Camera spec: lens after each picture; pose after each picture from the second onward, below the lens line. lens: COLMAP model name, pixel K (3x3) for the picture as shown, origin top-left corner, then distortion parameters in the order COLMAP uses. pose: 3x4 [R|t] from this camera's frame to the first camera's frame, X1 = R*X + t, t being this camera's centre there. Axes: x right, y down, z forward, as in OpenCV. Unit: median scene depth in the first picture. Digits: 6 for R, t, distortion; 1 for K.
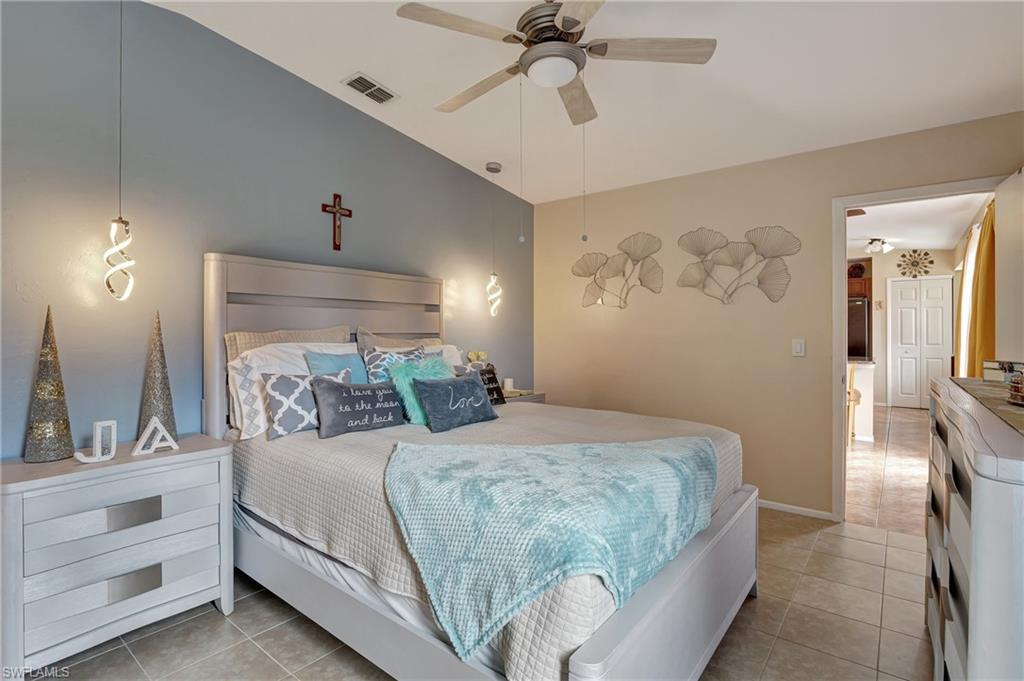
lens RADIAL K [[491.9, 0, 514.2], [0, 491.9, 332.4], [0, 0, 1]] dist [-0.015526, 0.000106]
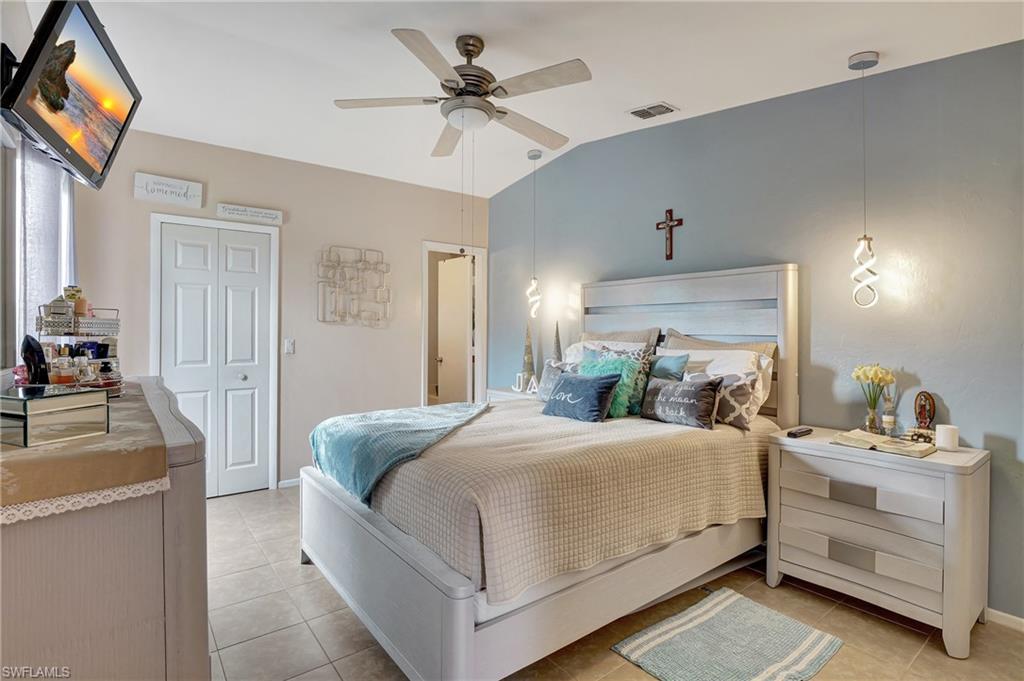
lens RADIAL K [[485.3, 0, 512.0], [0, 485.3, 340.5], [0, 0, 1]] dist [-0.090512, -0.000049]
pose [[-0.254213, 0.008315, -0.967113, 1.019650], [-0.014601, 0.999816, 0.012434, 0.008249], [0.967038, 0.017281, -0.254044, 1.227950]]
